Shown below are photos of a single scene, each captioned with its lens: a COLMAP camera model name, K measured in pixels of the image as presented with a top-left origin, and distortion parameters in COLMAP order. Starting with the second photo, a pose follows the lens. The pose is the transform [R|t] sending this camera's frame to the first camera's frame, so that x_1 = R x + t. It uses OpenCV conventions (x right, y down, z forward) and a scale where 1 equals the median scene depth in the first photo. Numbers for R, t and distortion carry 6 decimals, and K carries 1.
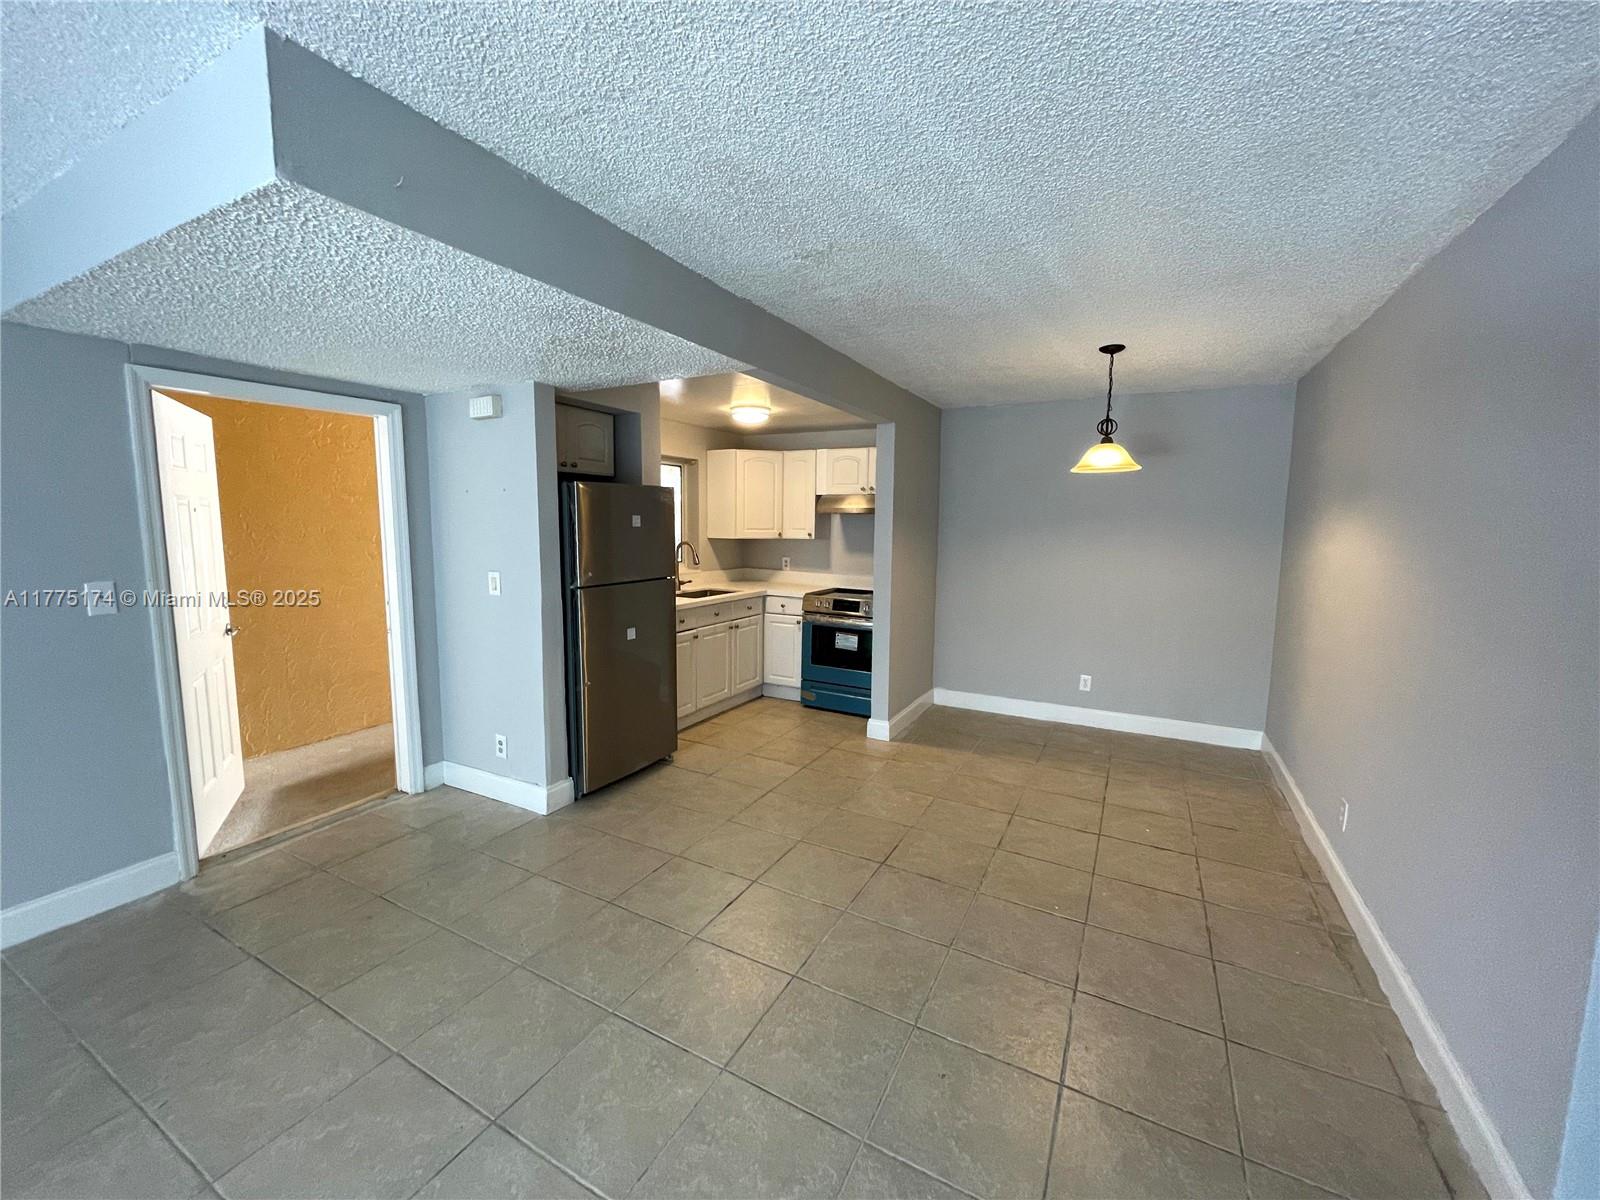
lens RADIAL K [[644.5, 0, 796.9], [0, 644.5, 600.2], [0, 0, 1]] dist [-0.003167, -0.000391]
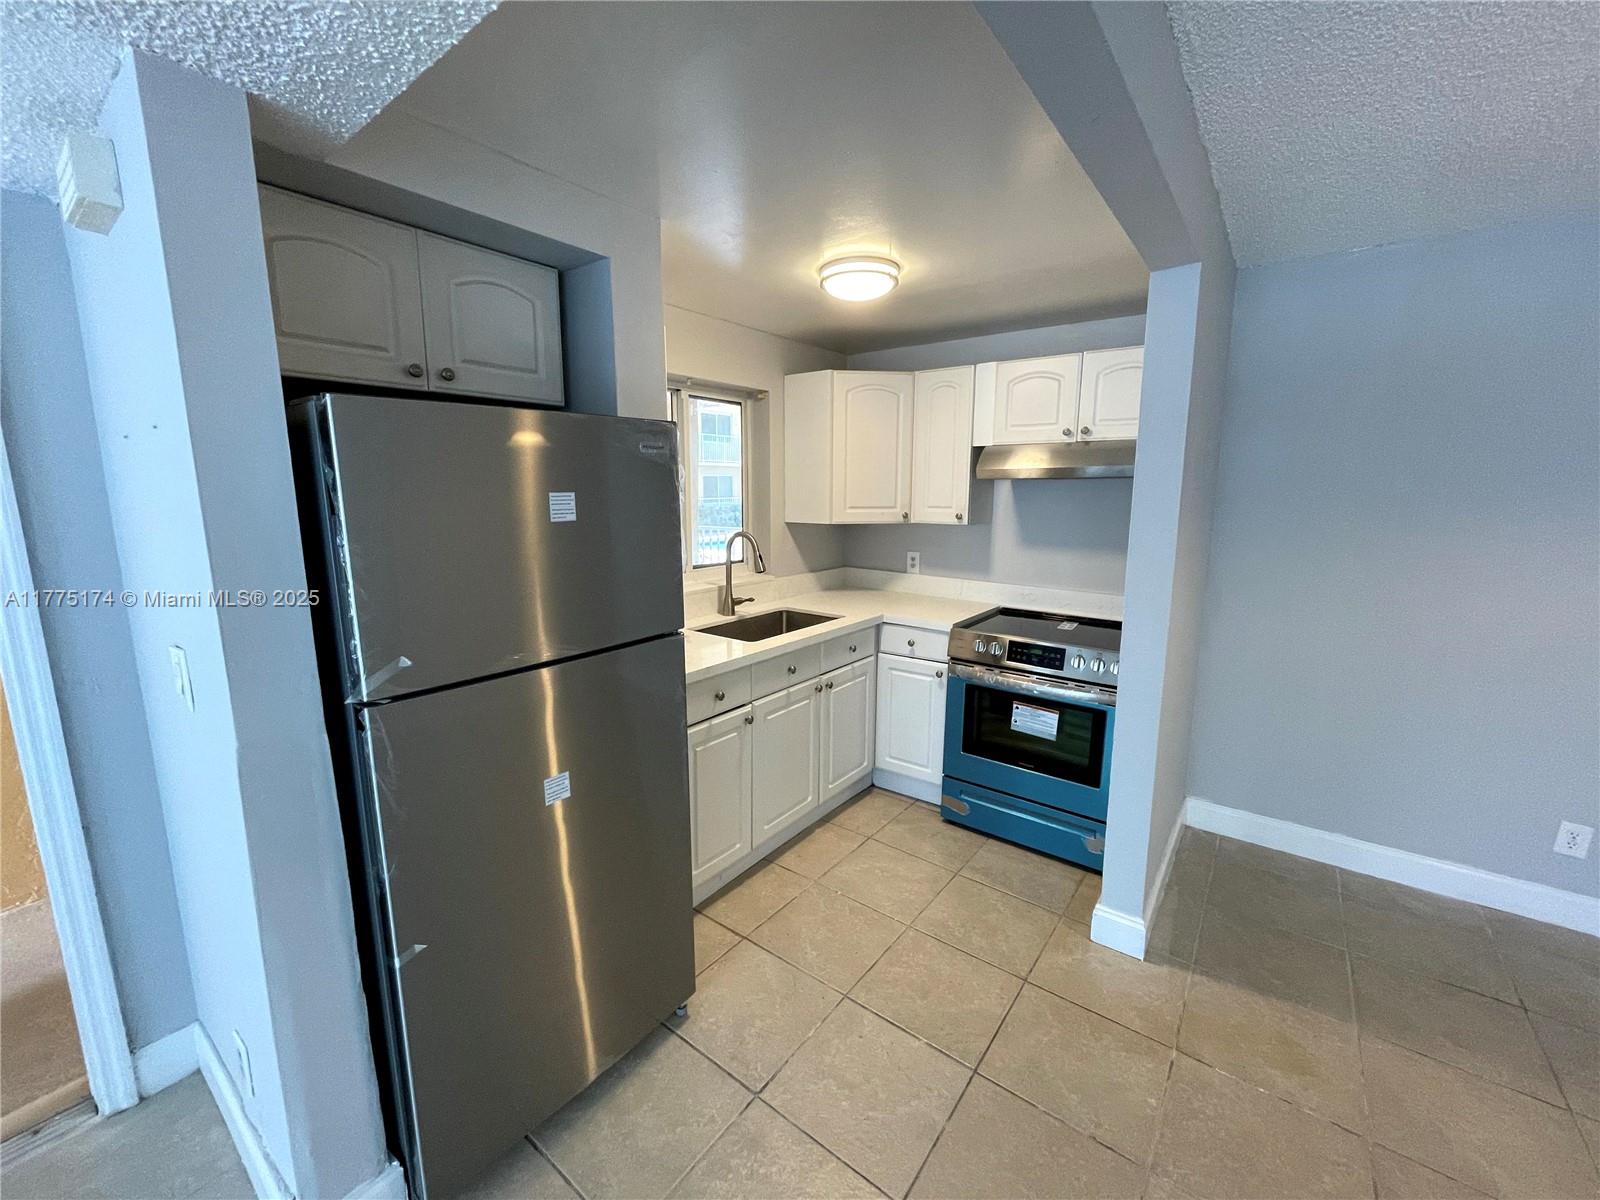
lens RADIAL K [[644.5, 0, 795.0], [0, 644.5, 595.2], [0, 0, 1]] dist [-0.003167, -0.000391]
pose [[0.986724, 0.015341, -0.161678, -0.032314], [-0.008271, 0.998983, 0.044312, -0.059261], [0.162193, -0.042387, 0.985848, 0.429217]]
